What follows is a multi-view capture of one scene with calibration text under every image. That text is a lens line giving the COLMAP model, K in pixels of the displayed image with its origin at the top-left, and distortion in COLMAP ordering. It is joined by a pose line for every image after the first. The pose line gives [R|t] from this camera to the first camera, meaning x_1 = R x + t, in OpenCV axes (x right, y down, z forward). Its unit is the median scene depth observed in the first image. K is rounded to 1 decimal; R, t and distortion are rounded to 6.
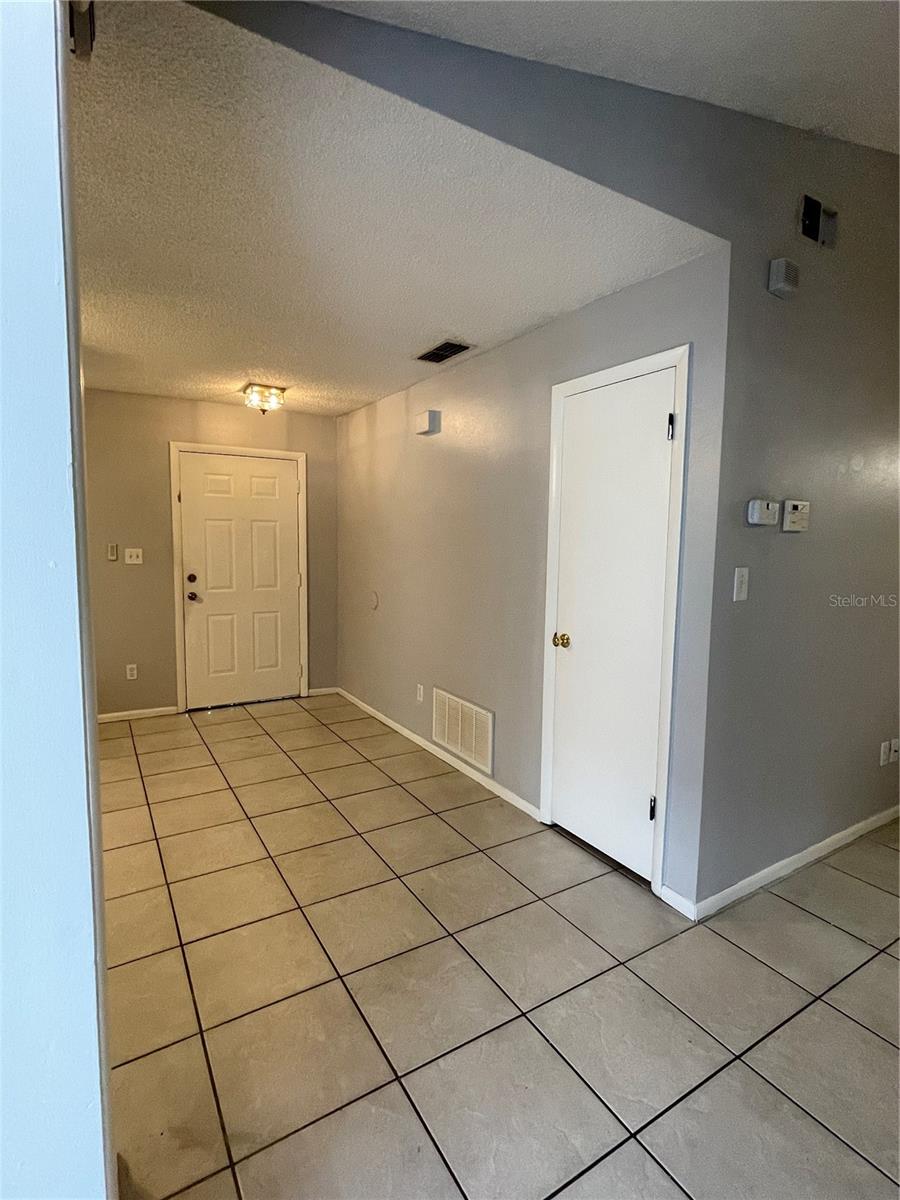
lens RADIAL K [[596.3, 0, 453.8], [0, 596.3, 595.3], [0, 0, 1]] dist [-0.001848, 0.002399]
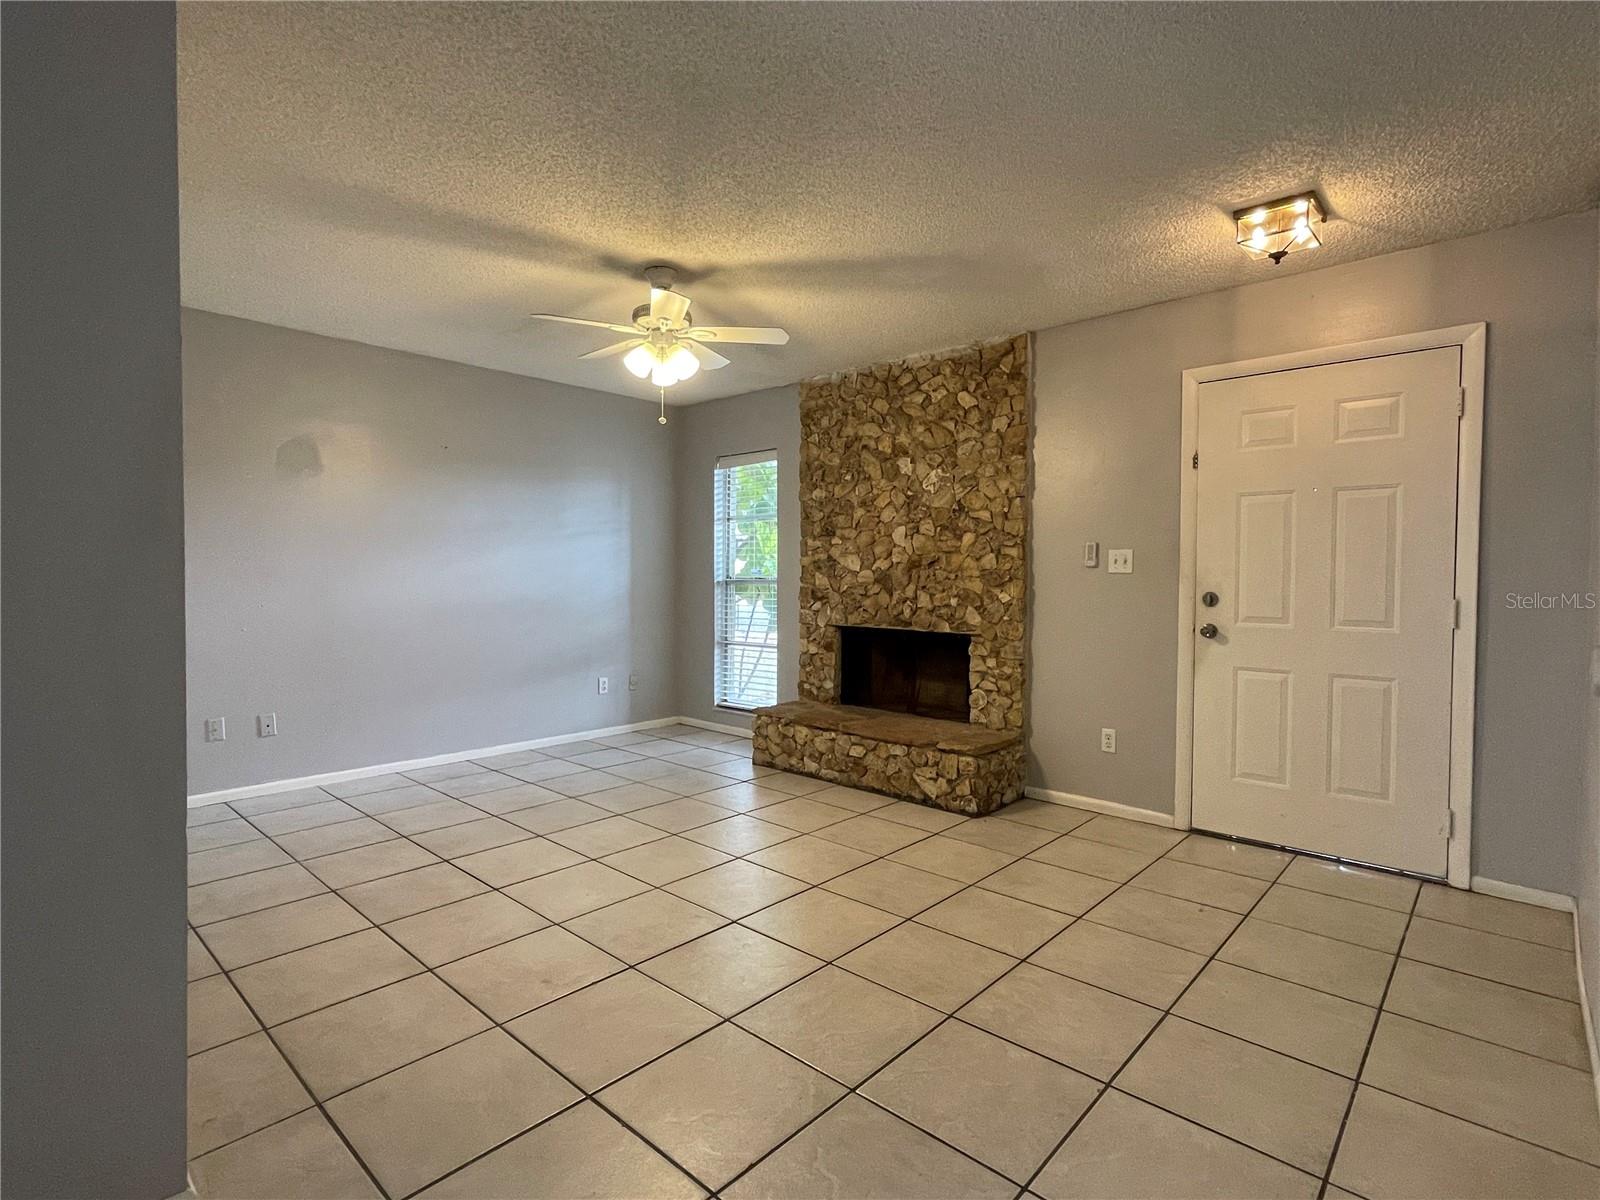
lens RADIAL K [[795.1, 0, 804.3], [0, 795.1, 599.3], [0, 0, 1]] dist [-0.001848, 0.002399]
pose [[0.272087, 0.014330, -0.962166, 0.193110], [-0.096475, 0.995257, -0.012459, 0.018928], [0.957424, 0.096215, 0.272179, 0.428652]]
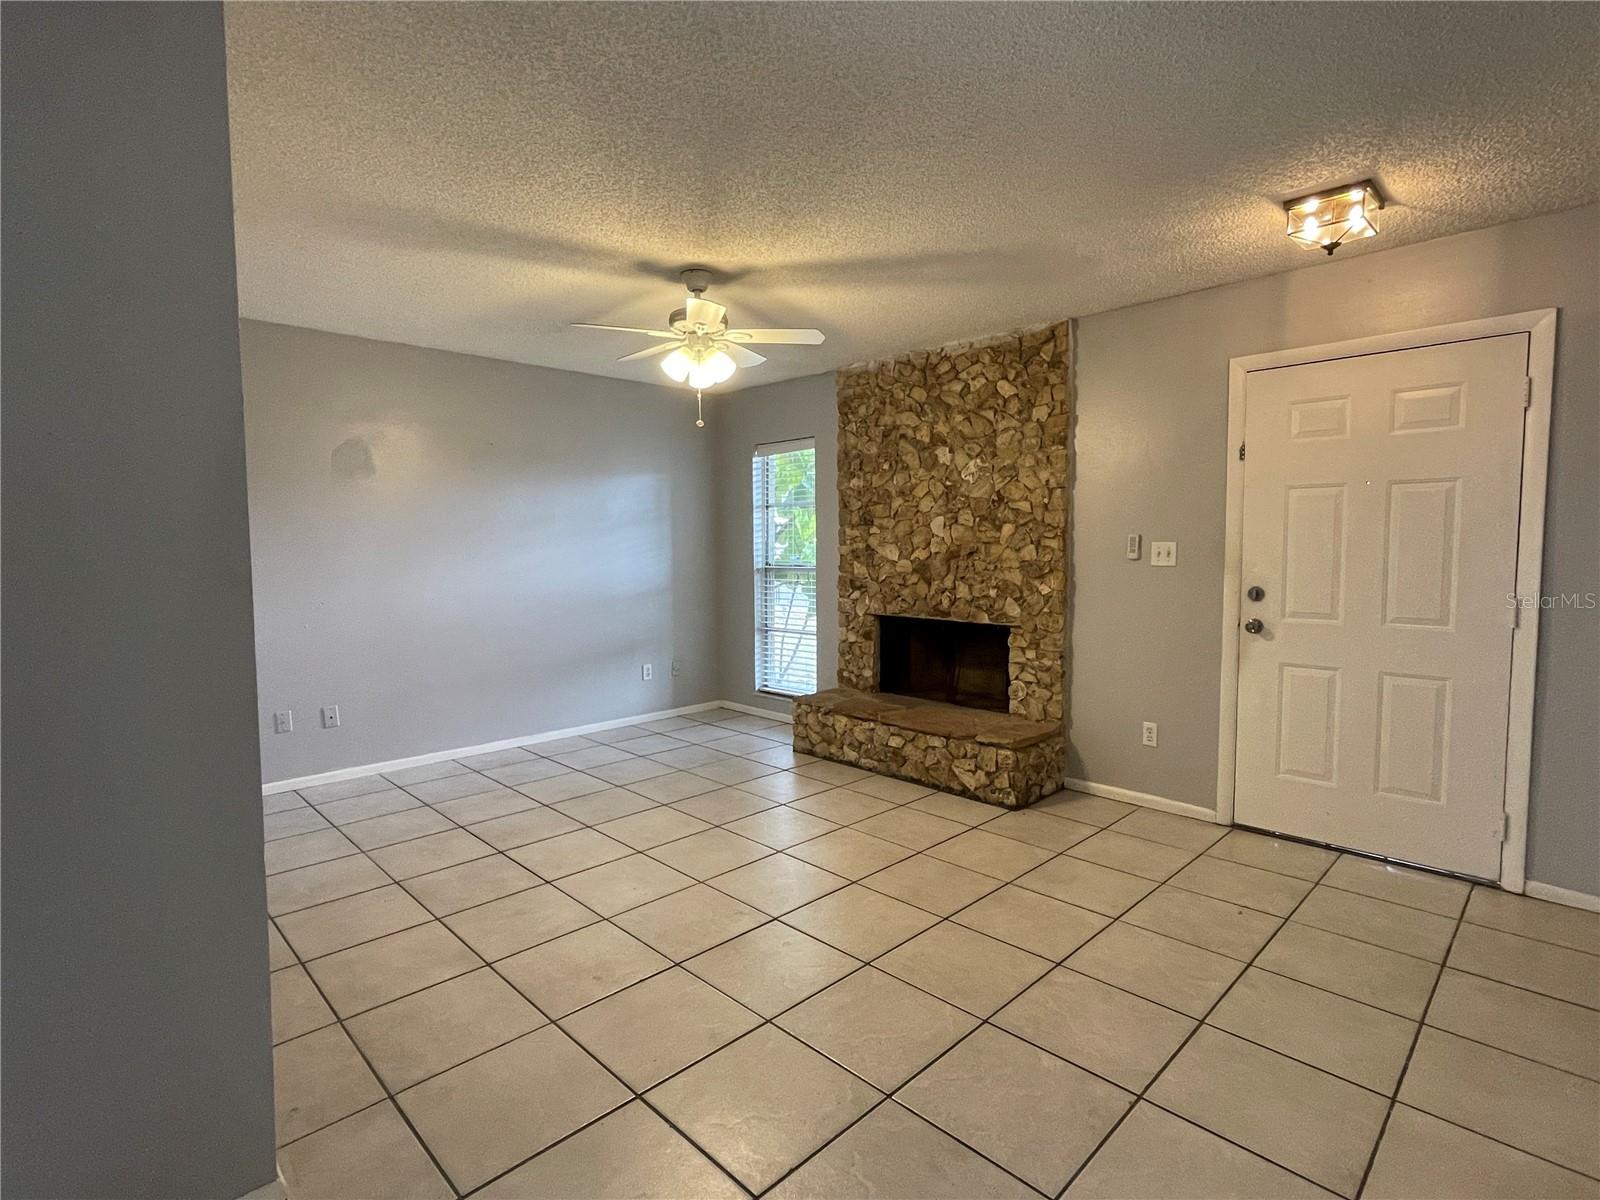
lens RADIAL K [[795.1, 0, 803.4], [0, 795.1, 597.2], [0, 0, 1]] dist [-0.001848, 0.002399]
pose [[0.220898, 0.050965, -0.973964, 0.200443], [-0.088011, 0.995601, 0.032136, -0.012335], [0.971318, 0.078621, 0.224412, 0.427174]]
